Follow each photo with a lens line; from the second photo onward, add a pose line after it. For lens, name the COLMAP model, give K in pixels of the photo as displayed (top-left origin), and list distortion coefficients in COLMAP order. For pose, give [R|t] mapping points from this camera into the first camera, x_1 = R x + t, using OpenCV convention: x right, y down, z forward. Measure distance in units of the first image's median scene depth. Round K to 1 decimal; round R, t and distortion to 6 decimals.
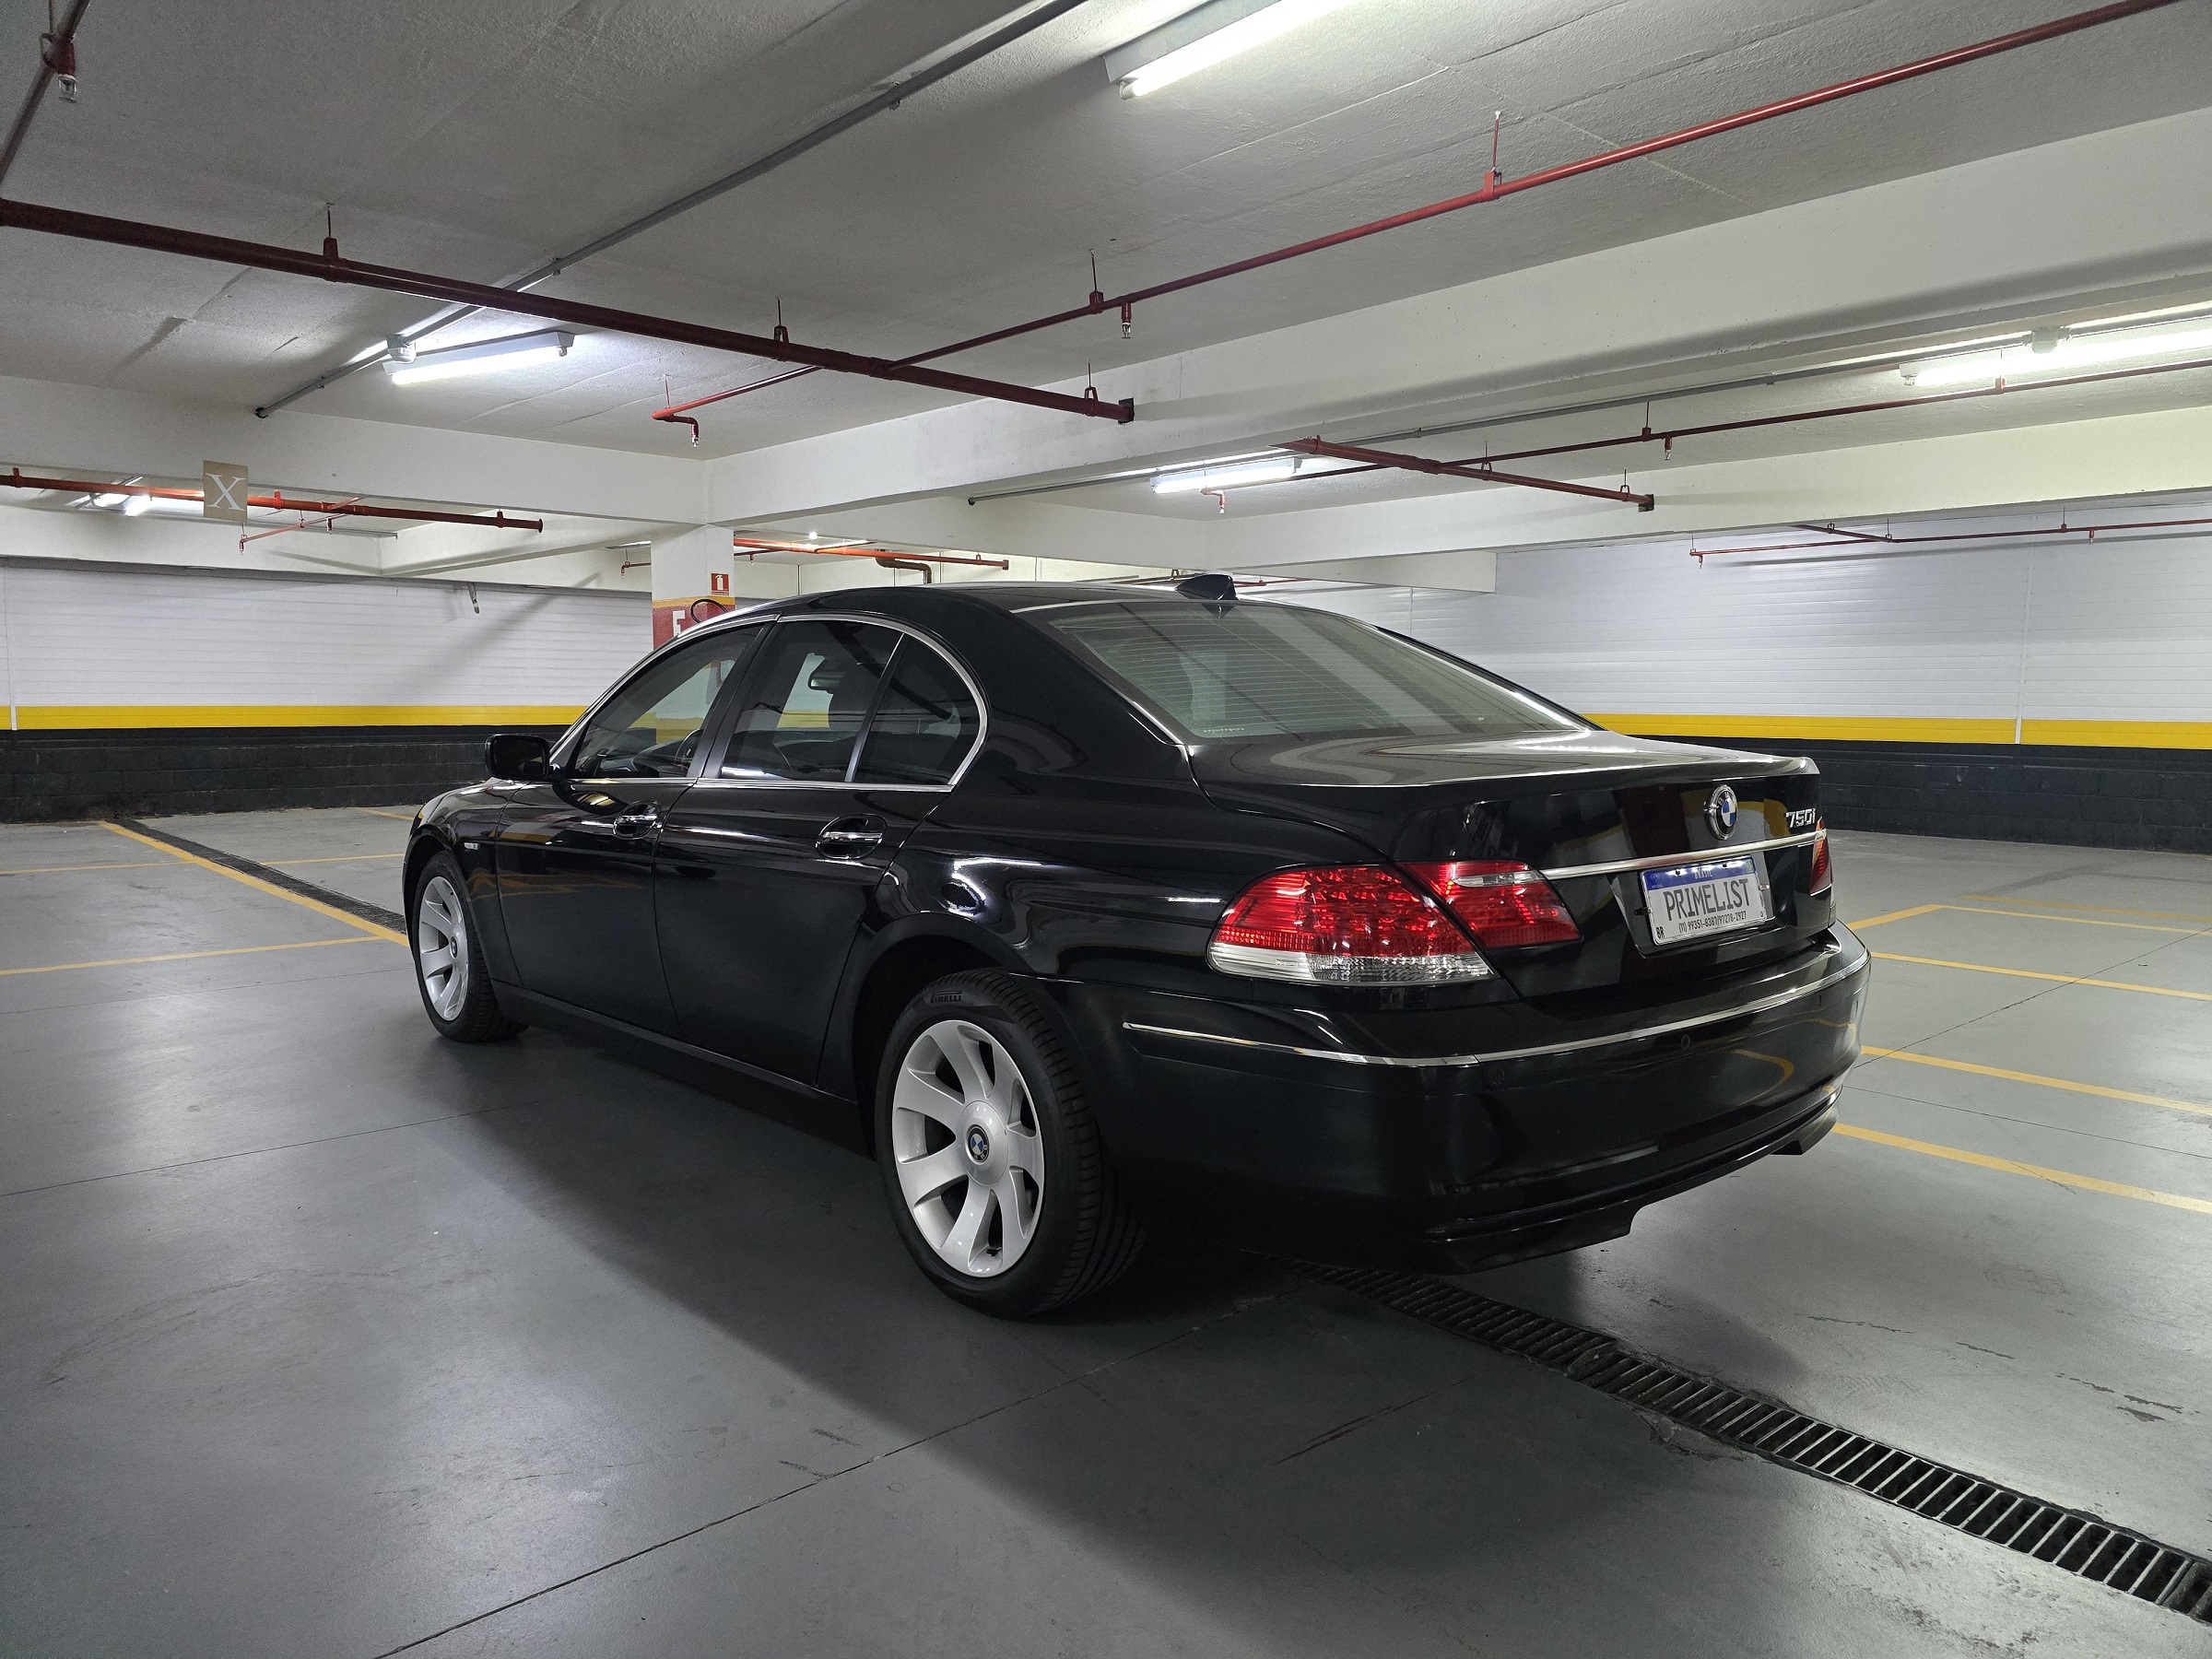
lens RADIAL K [[1499.9, 0, 1103.9], [0, 1499.9, 833.7], [0, 0, 1]] dist [0.034869, -0.047736]
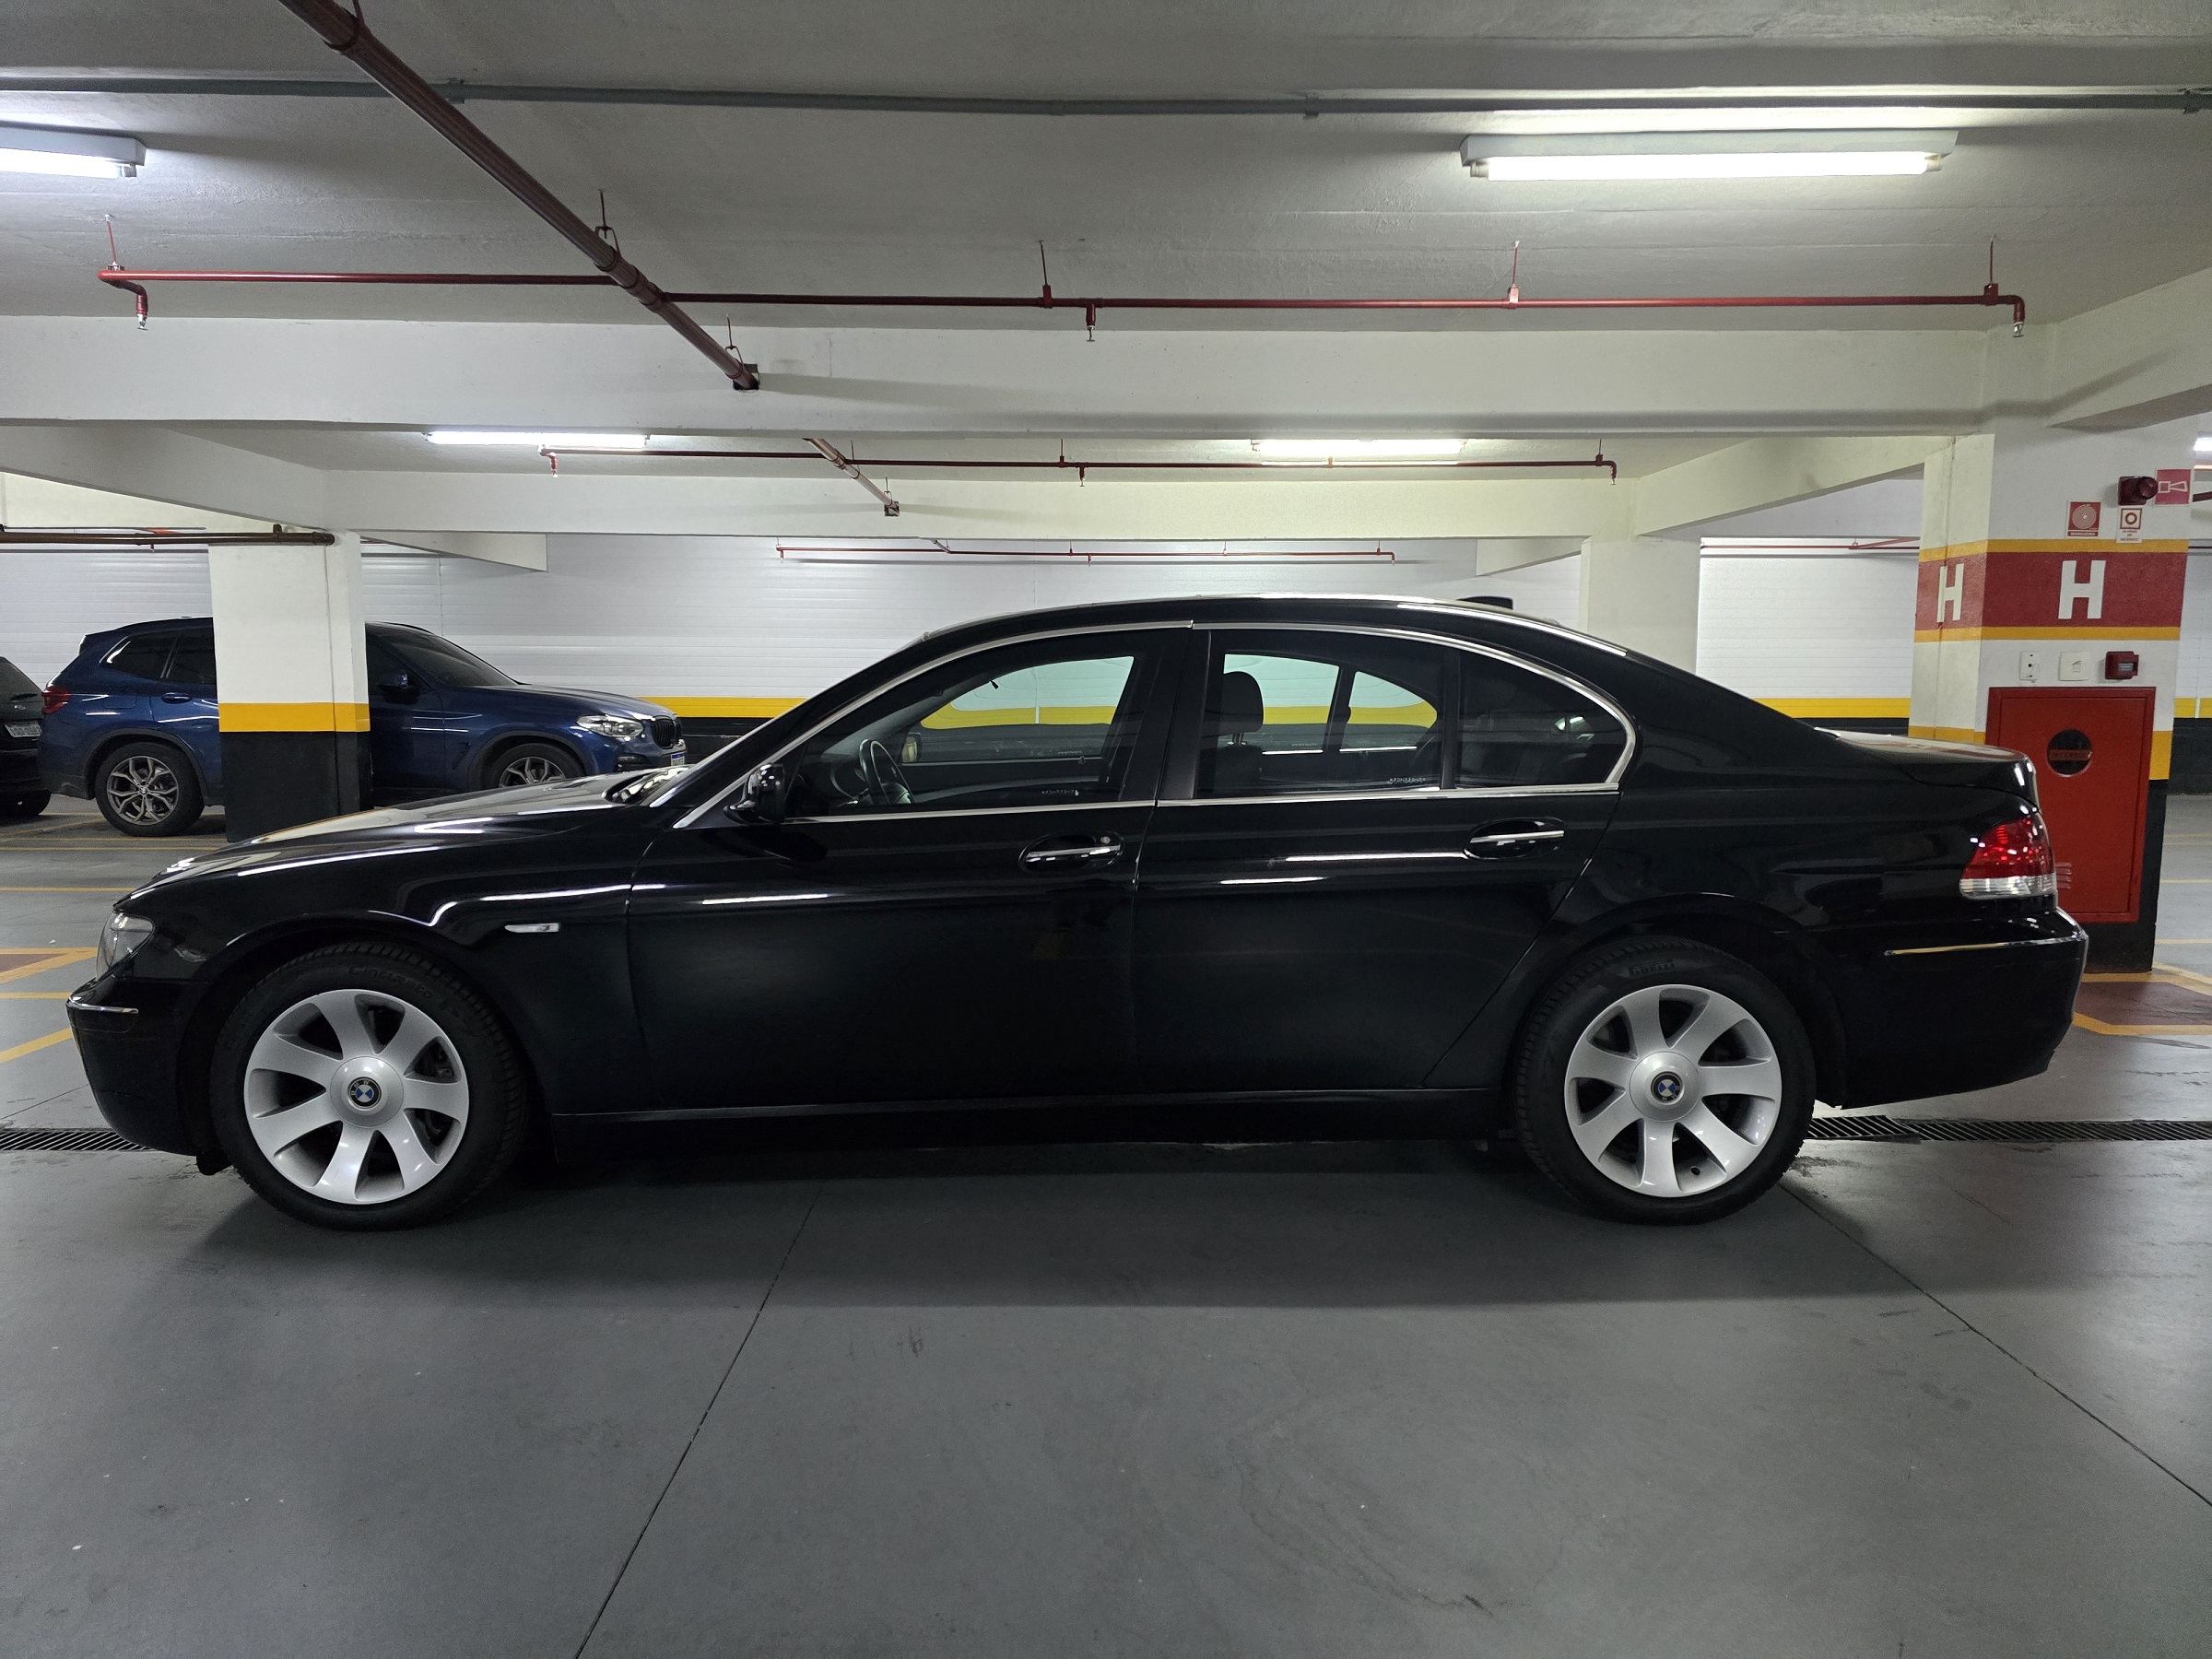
lens RADIAL K [[1499.9, 0, 1101.5], [0, 1499.9, 839.8], [0, 0, 1]] dist [0.034869, -0.047736]
pose [[0.658623, -0.077577, 0.748463, -0.841080], [0.063331, 0.996857, 0.047594, -0.048233], [-0.749803, 0.016054, 0.661466, 0.369154]]
